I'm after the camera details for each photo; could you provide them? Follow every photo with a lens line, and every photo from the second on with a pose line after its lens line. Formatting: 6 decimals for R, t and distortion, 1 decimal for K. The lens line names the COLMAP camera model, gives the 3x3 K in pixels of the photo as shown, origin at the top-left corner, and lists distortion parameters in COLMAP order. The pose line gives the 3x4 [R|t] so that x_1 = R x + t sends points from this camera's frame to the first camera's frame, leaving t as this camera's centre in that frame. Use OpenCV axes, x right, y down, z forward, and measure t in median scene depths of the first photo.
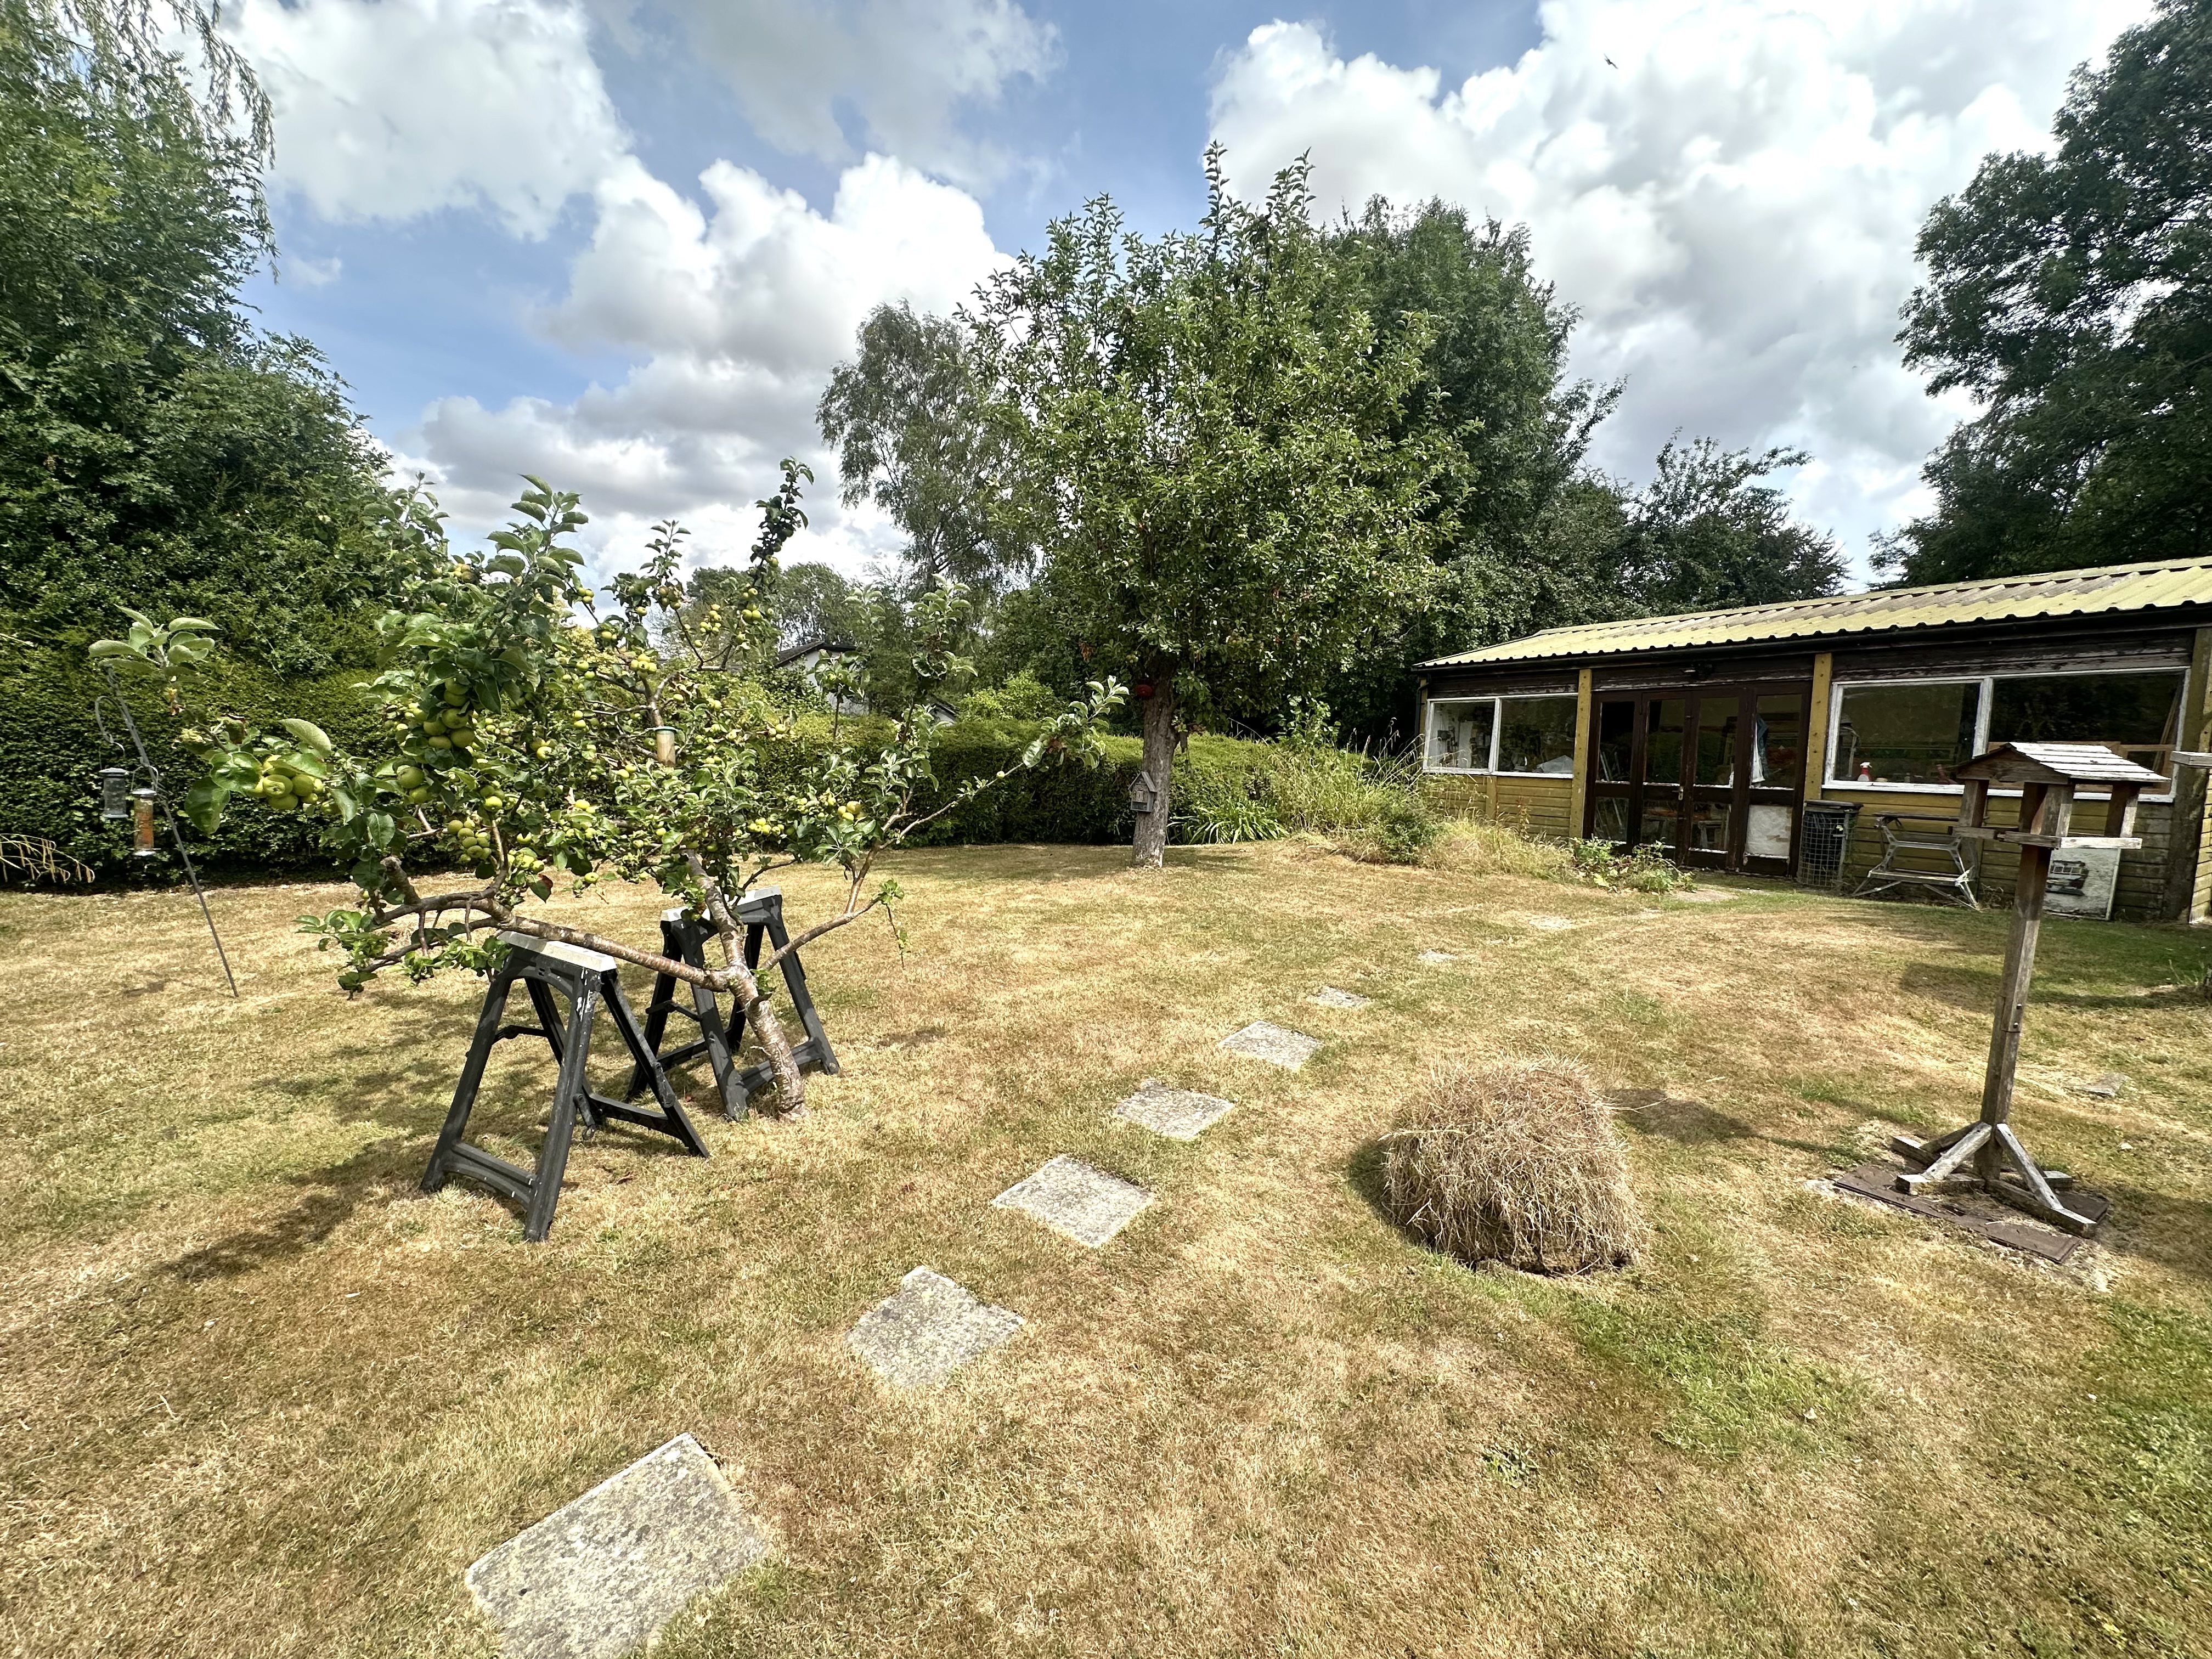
lens RADIAL K [[890.2, 0, 1106.0], [0, 890.2, 829.5], [0, 0, 1]] dist [0.000874, 0.000367]
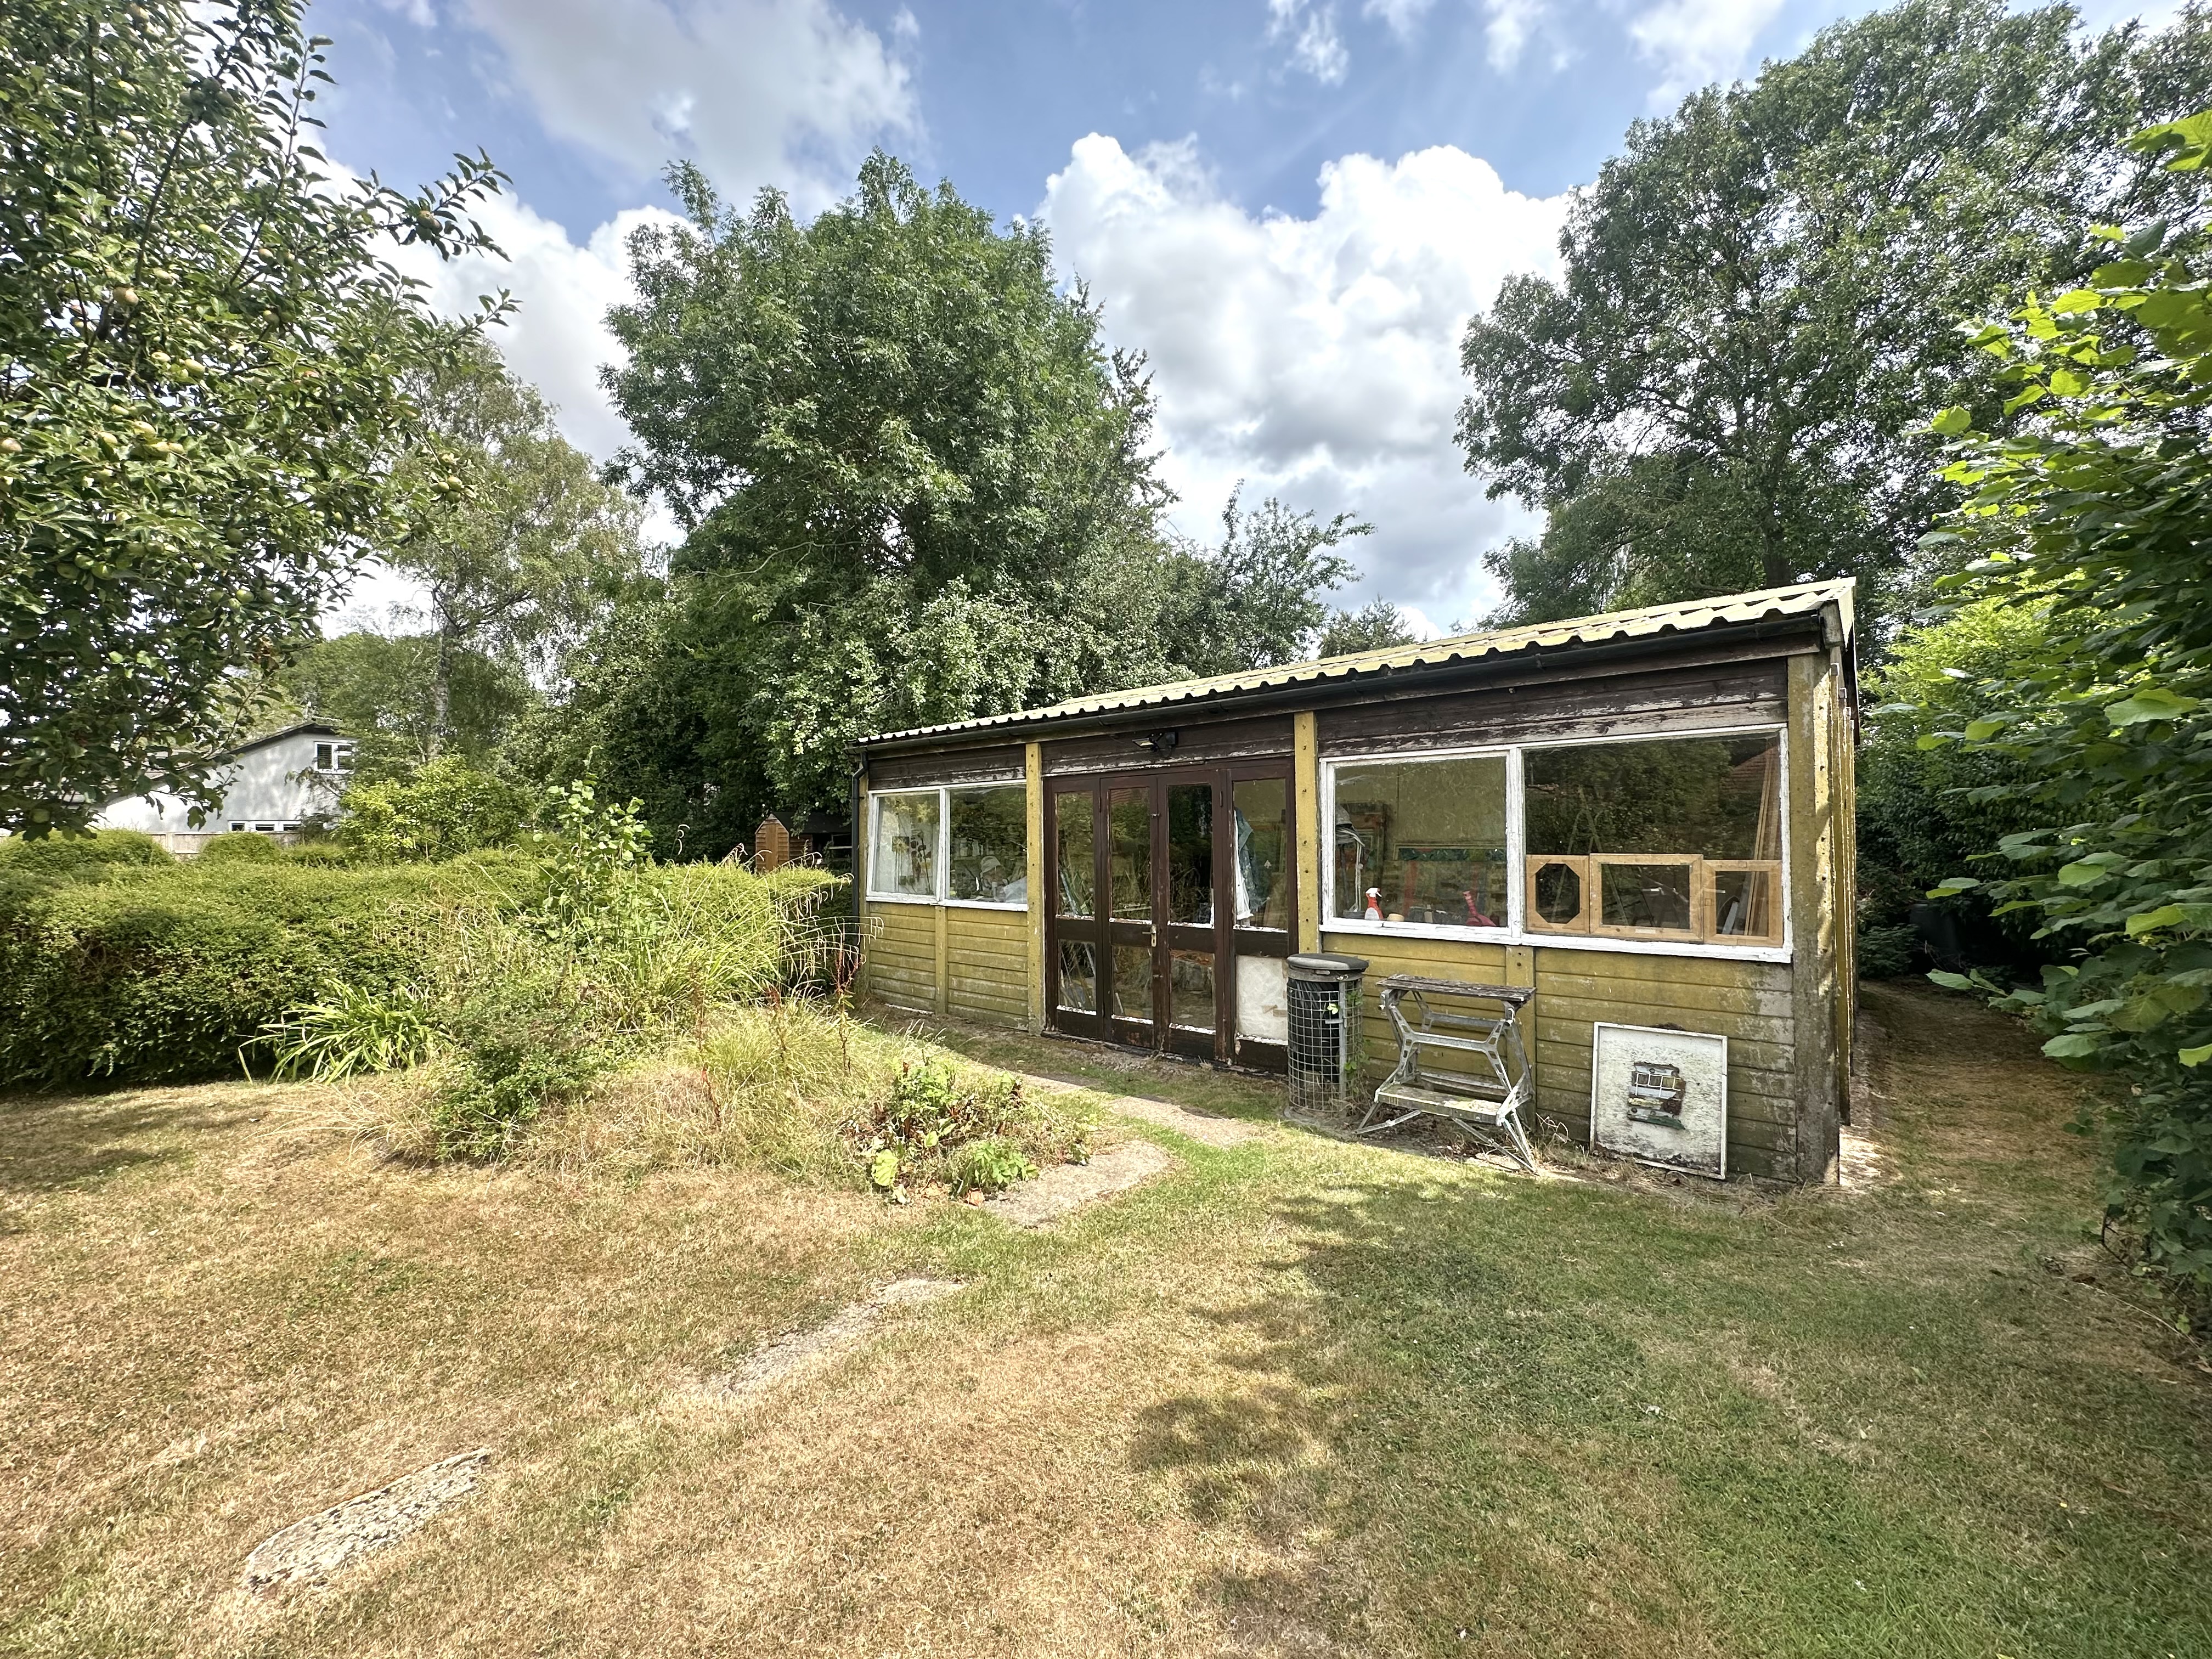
lens RADIAL K [[890.2, 0, 1106.0], [0, 890.2, 829.5], [0, 0, 1]] dist [0.000874, 0.000367]
pose [[0.957665, -0.021092, 0.287112, 0.490338], [0.050639, 0.994104, -0.095879, -0.064275], [-0.283397, 0.106359, 0.953087, 0.454864]]
